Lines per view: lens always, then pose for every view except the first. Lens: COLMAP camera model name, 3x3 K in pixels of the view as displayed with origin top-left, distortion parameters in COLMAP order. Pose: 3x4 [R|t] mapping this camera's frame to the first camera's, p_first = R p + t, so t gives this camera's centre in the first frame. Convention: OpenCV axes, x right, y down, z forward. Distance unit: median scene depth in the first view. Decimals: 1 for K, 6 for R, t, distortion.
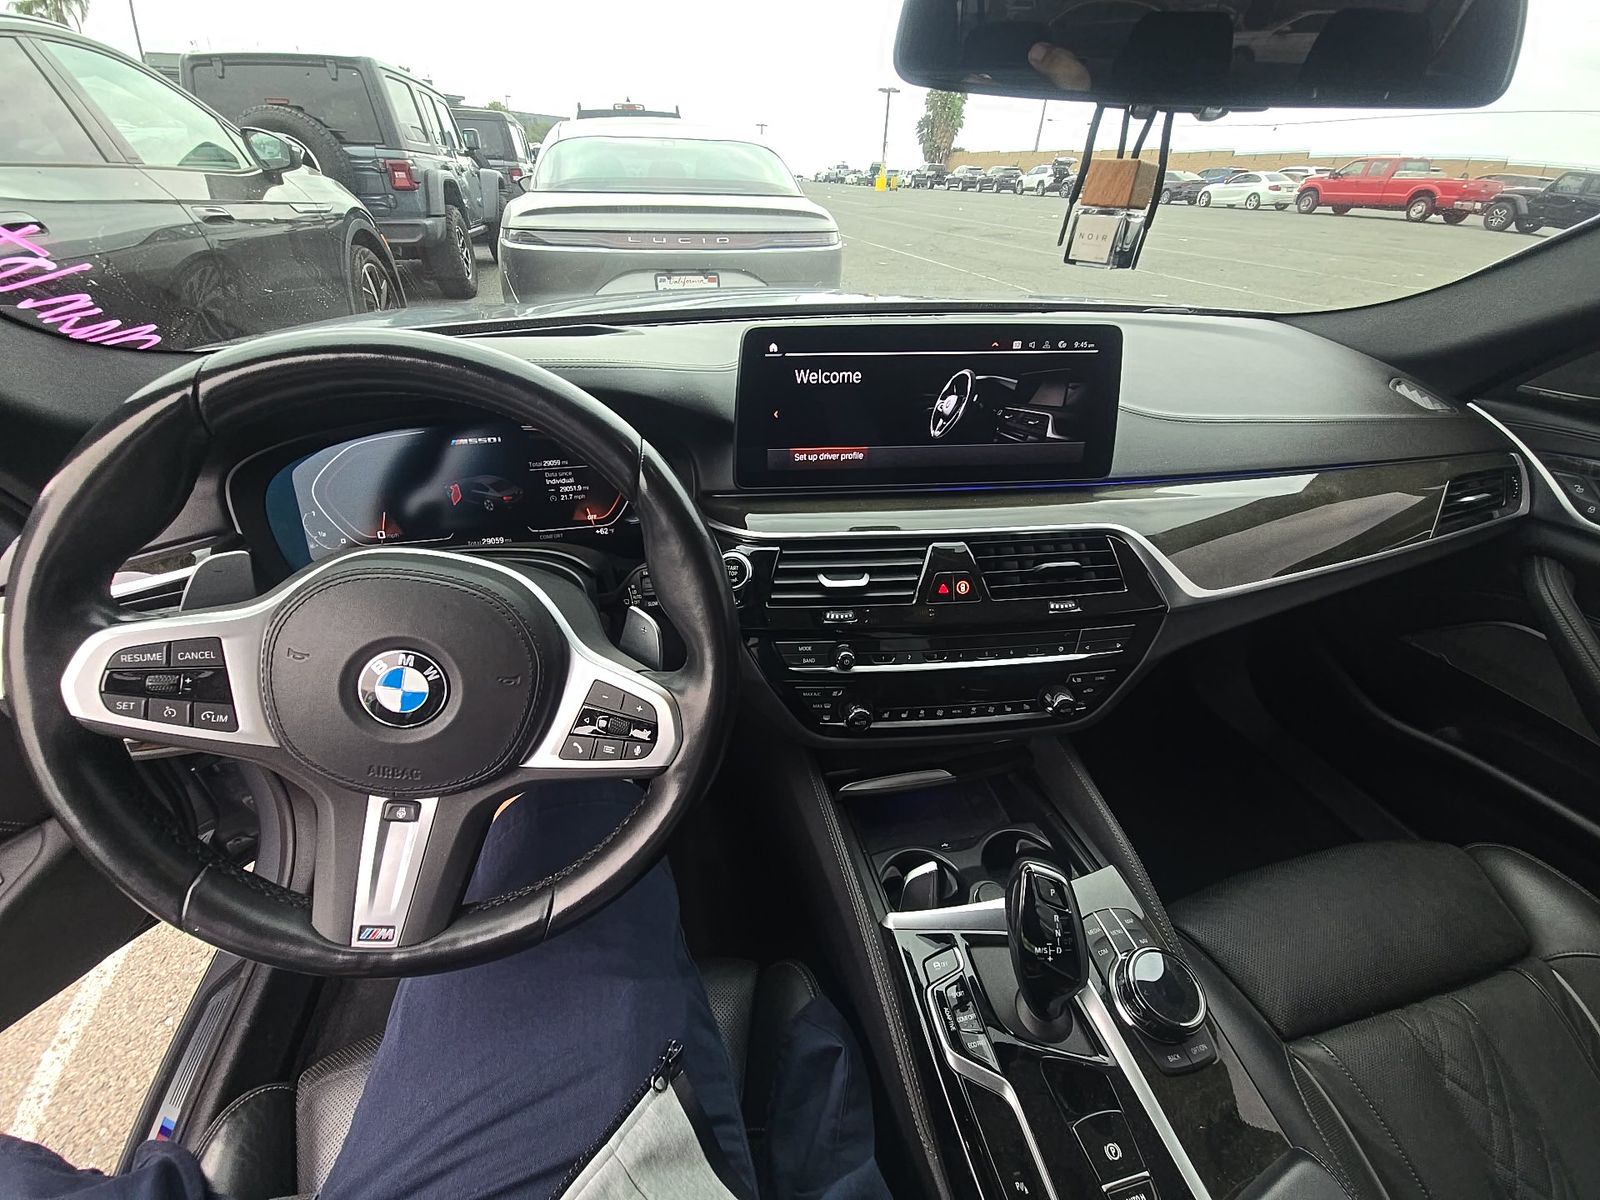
lens RADIAL K [[645.2, 0, 796.9], [0, 645.2, 589.7], [0, 0, 1]] dist [0.015792, -0.016487]
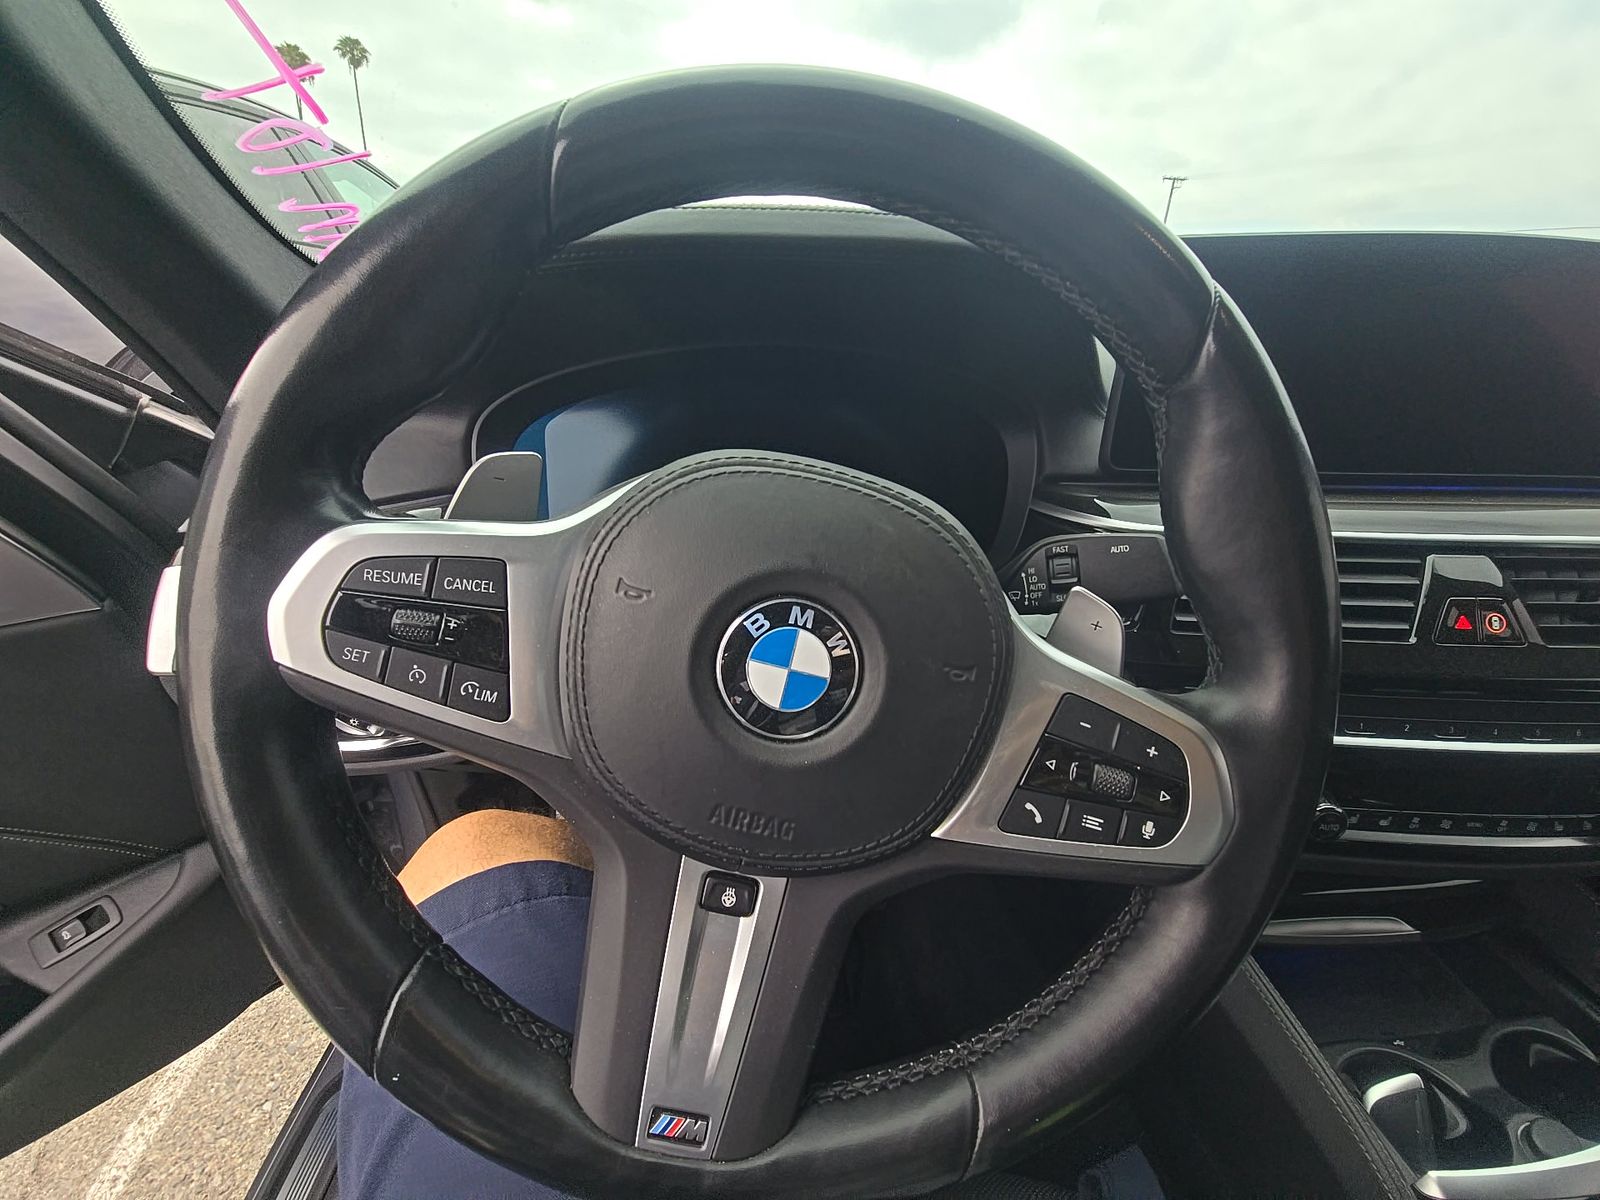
lens RADIAL K [[643.3, 0, 774.0], [0, 643.3, 588.2], [0, 0, 1]] dist [0.017867, -0.017671]
pose [[0.984759, 0.049218, -0.166818, -0.488596], [-0.072589, 0.987903, -0.137036, 0.149211], [0.158055, 0.147057, 0.976418, 0.404996]]
